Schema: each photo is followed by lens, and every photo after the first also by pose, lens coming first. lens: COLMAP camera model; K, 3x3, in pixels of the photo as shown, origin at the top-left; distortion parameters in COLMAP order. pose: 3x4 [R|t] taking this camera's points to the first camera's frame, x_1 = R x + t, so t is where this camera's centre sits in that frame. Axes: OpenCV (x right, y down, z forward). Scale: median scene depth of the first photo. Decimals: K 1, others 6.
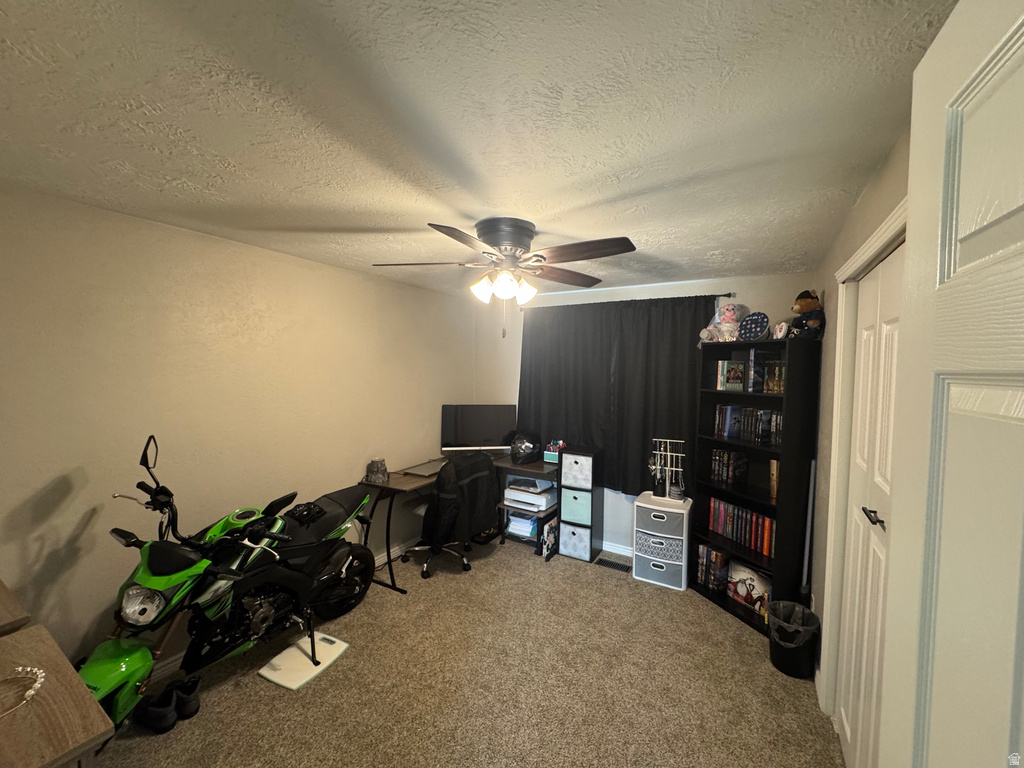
lens RADIAL K [[409.5, 0, 509.6], [0, 409.5, 383.9], [0, 0, 1]] dist [-0.005100, 0.001560]
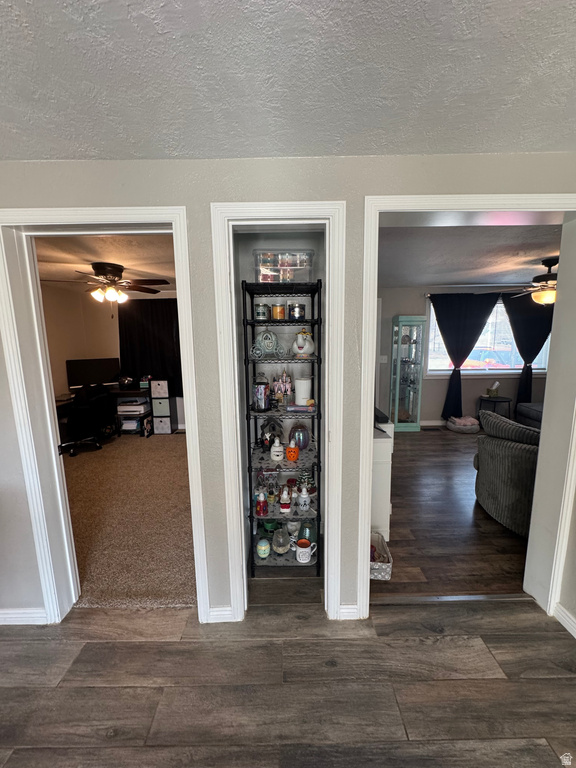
lens RADIAL K [[307.1, 0, 287.6], [0, 307.1, 384.6], [0, 0, 1]] dist [-0.005100, 0.001560]
pose [[0.854733, -0.105323, 0.508270, -0.048838], [0.049919, 0.991338, 0.121478, 0.047630], [-0.516662, -0.078459, 0.852587, -0.512310]]
